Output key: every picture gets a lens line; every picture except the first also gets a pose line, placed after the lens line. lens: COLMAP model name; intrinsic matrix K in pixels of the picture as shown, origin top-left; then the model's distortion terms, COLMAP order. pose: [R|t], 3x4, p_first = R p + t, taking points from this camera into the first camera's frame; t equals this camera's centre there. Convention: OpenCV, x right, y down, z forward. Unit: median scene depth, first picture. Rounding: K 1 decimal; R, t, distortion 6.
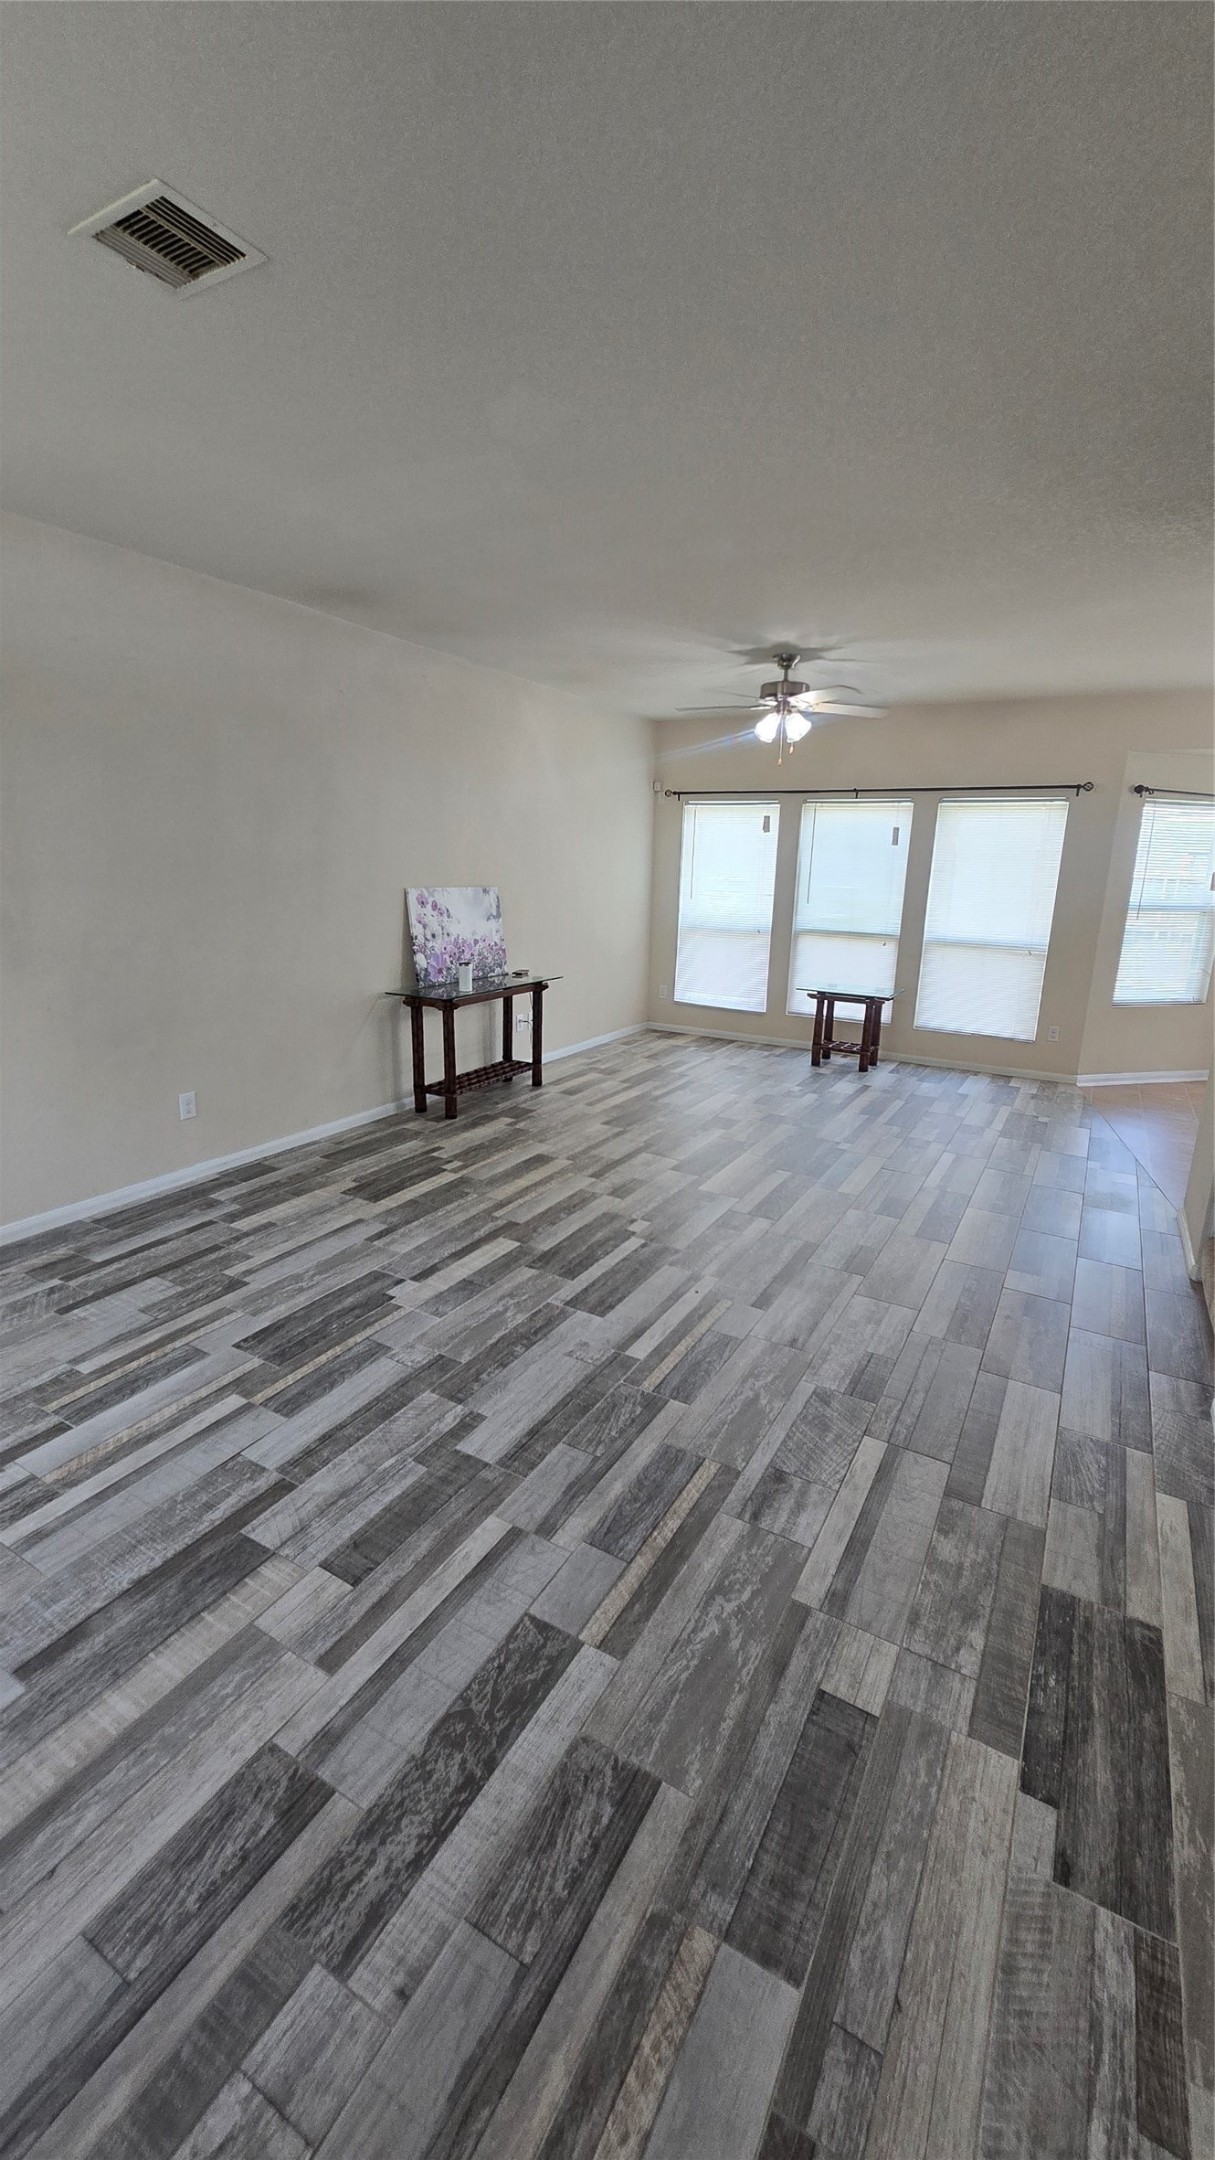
lens RADIAL K [[882.3, 0, 610.0], [0, 882.3, 1081.8], [0, 0, 1]] dist [0.000576, -0.000085]
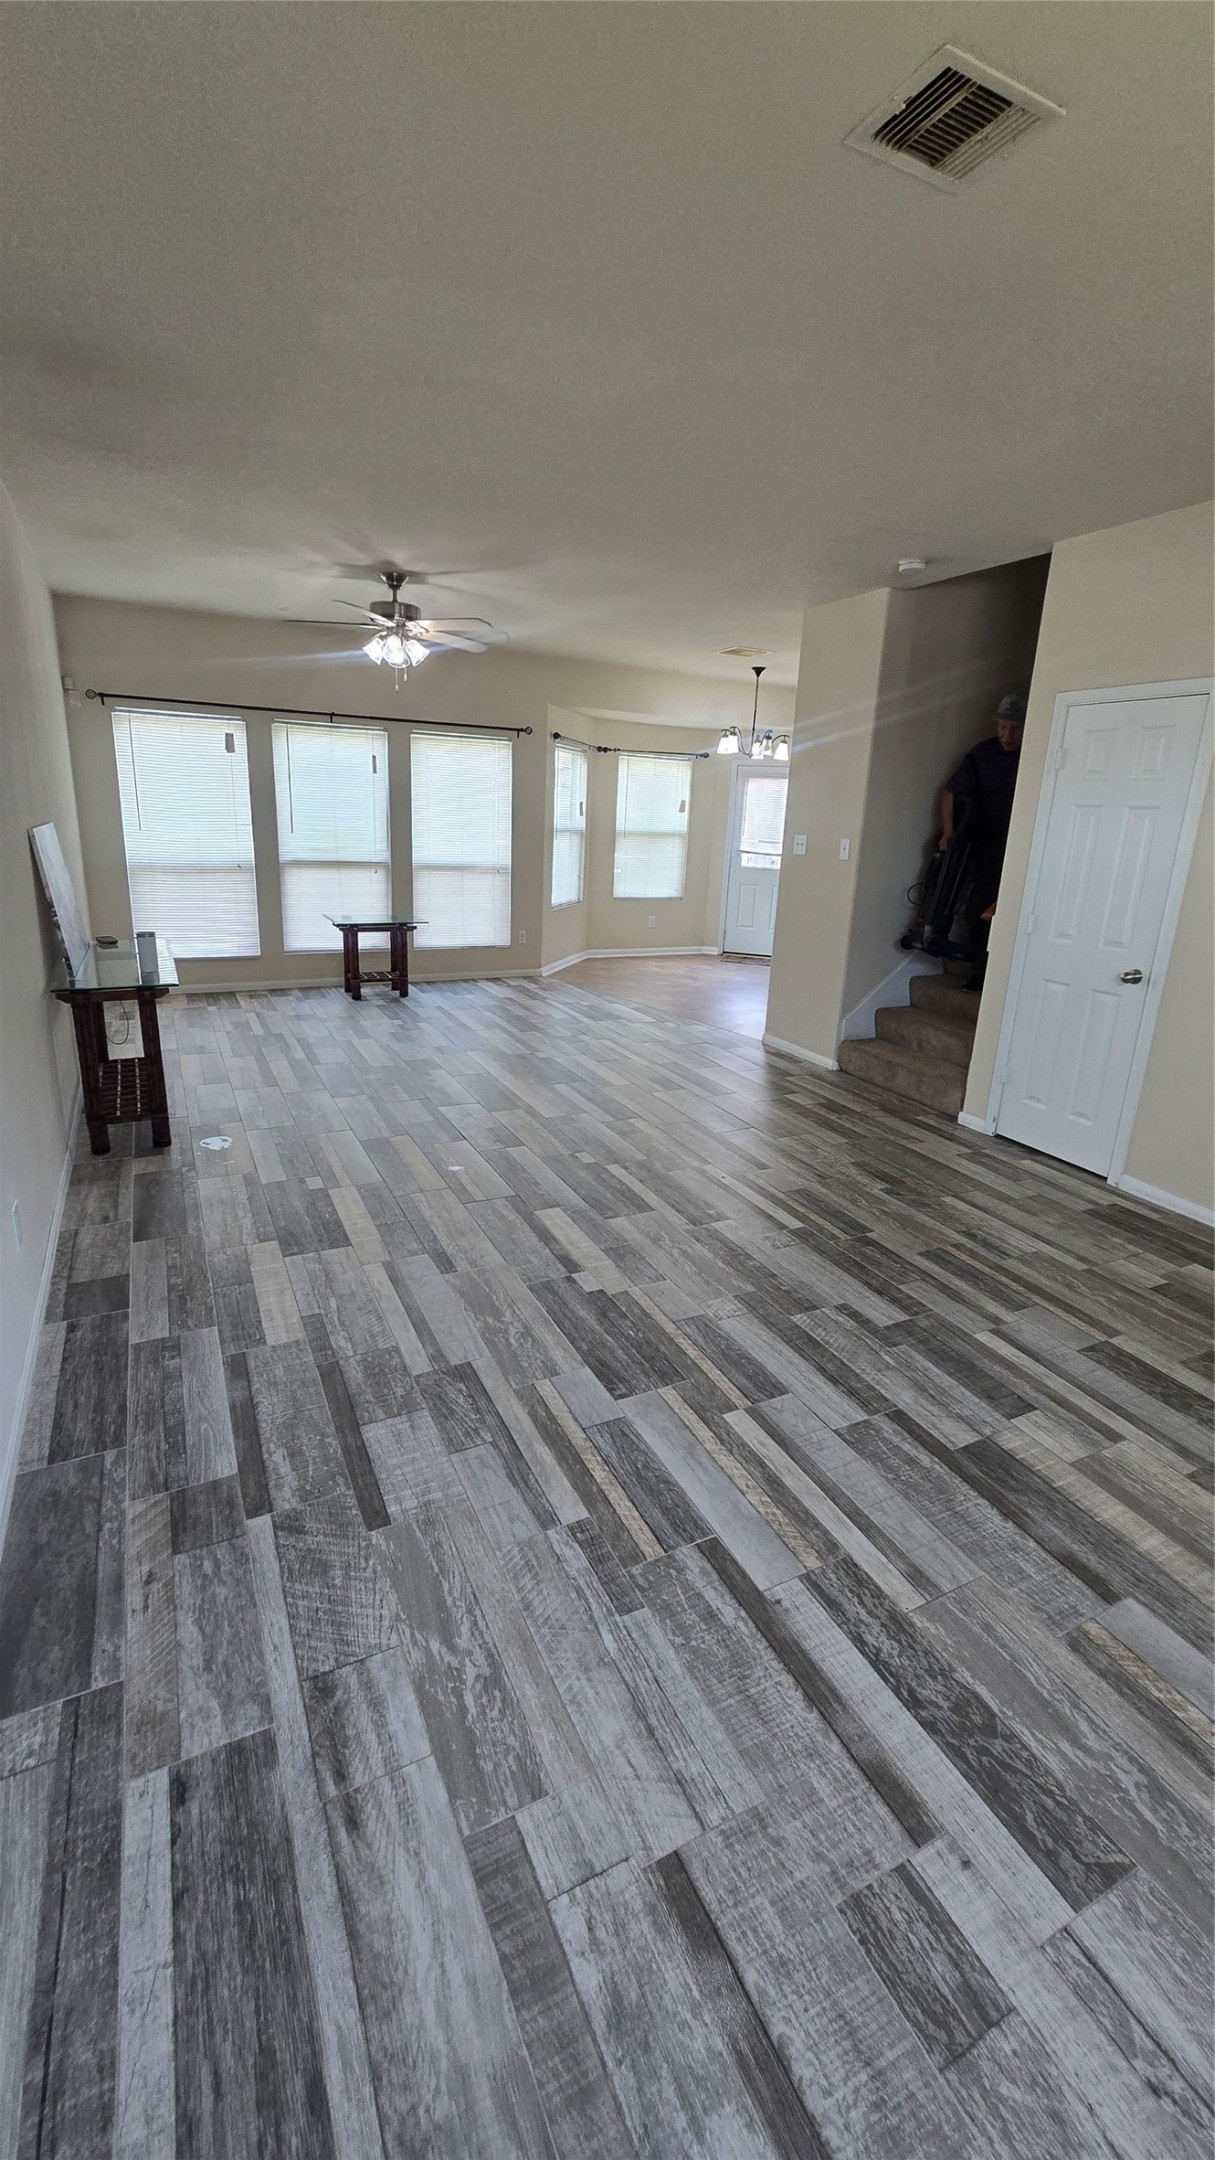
lens RADIAL K [[882.3, 0, 608.4], [0, 882.3, 1065.5], [0, 0, 1]] dist [0.000576, -0.000085]
pose [[0.549397, -0.236537, 0.801382, -0.876183], [0.177918, 0.970216, 0.164397, -0.124124], [-0.816400, 0.052261, 0.575118, 0.436085]]
